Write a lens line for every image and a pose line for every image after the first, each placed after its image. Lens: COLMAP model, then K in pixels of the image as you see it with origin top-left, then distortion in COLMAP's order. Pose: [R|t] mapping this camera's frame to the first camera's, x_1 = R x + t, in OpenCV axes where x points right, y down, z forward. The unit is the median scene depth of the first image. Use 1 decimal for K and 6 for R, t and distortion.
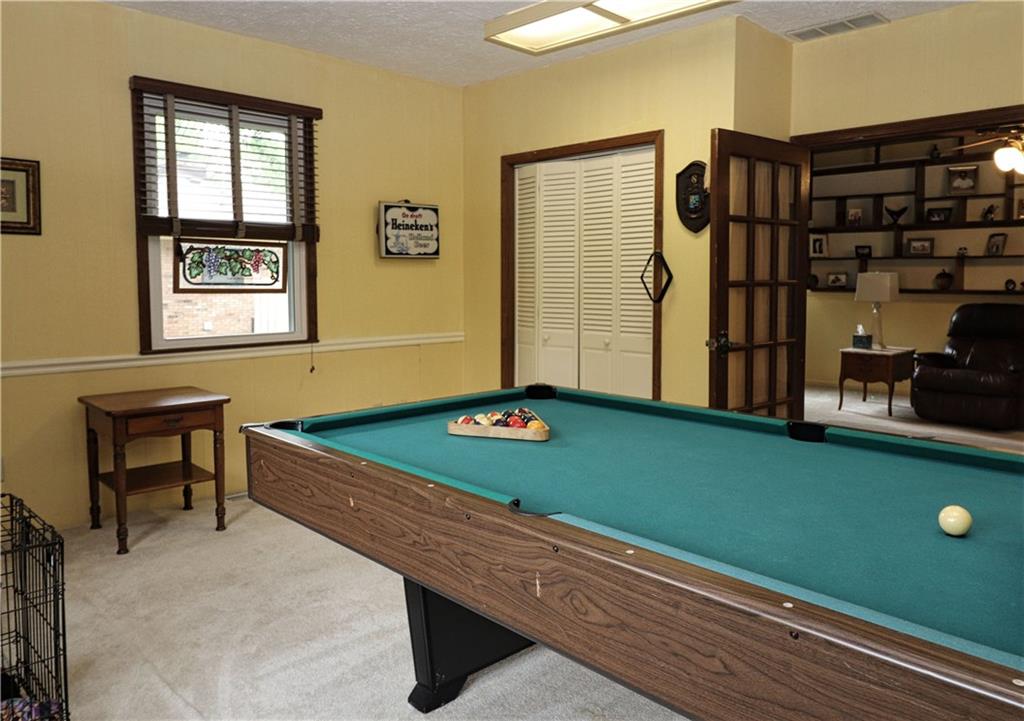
lens RADIAL K [[734.9, 0, 512.4], [0, 734.9, 320.9], [0, 0, 1]] dist [-0.001566, -0.001397]
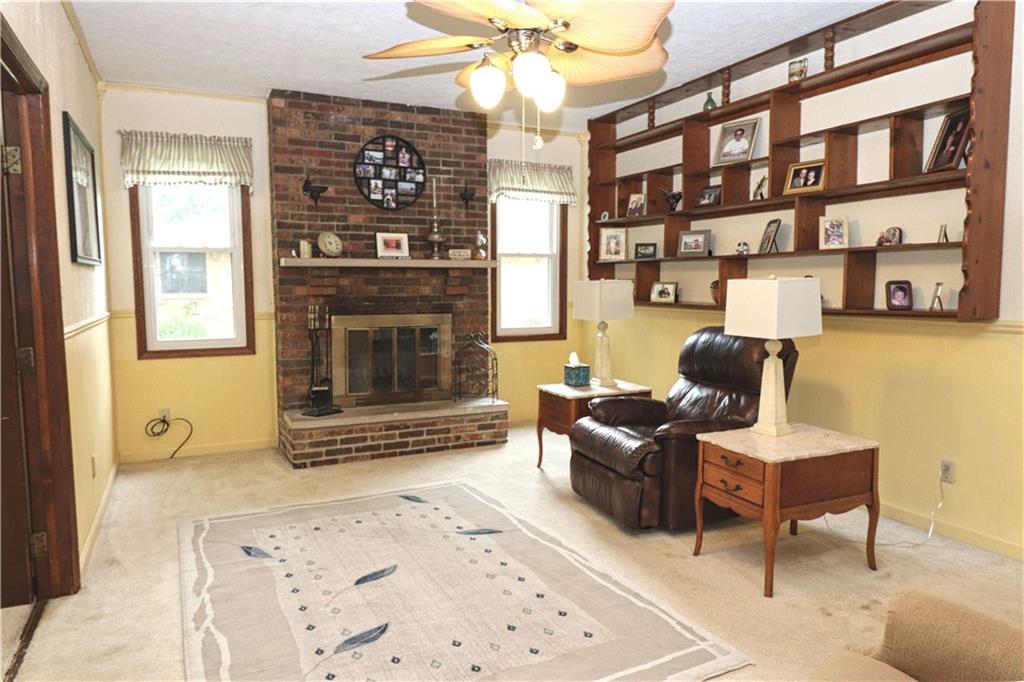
lens RADIAL K [[684.6, 0, 516.7], [0, 684.6, 342.8], [0, 0, 1]] dist [-0.003099, -0.003772]
pose [[0.950167, 0.024208, -0.310799, 0.611923], [-0.014827, 0.999361, 0.032509, -0.024592], [0.311387, -0.026281, 0.949920, 0.331970]]
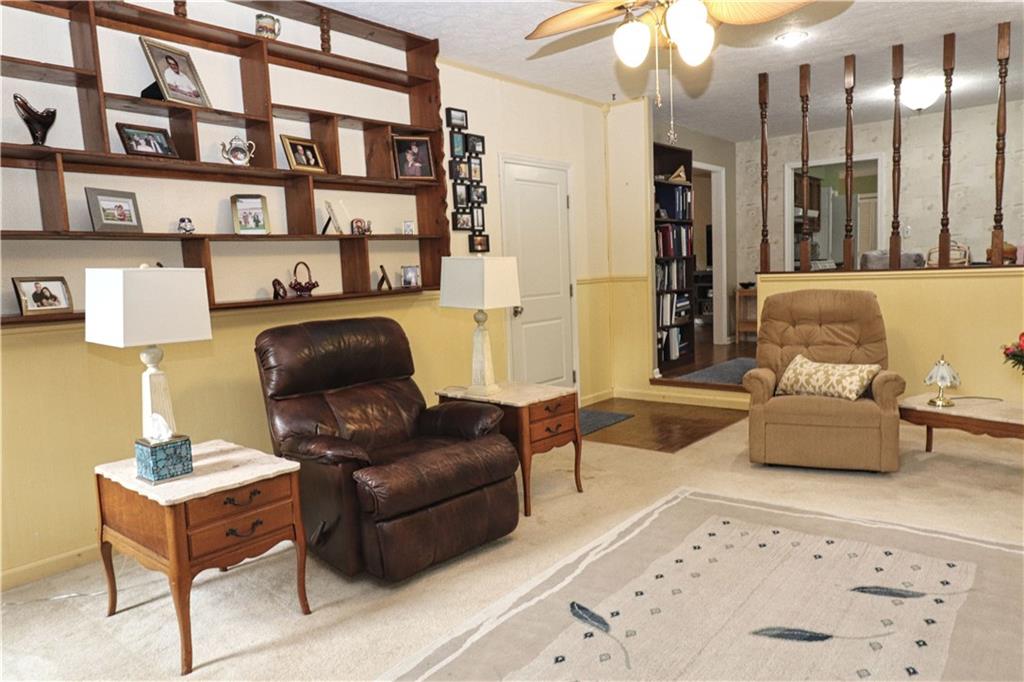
lens RADIAL K [[684.6, 0, 516.7], [0, 684.6, 342.8], [0, 0, 1]] dist [-0.003099, -0.003772]
pose [[-0.106760, -0.103495, 0.988884, 0.130112], [0.104200, 0.987927, 0.114644, -0.046522], [-0.988810, 0.115281, -0.094687, 0.830910]]
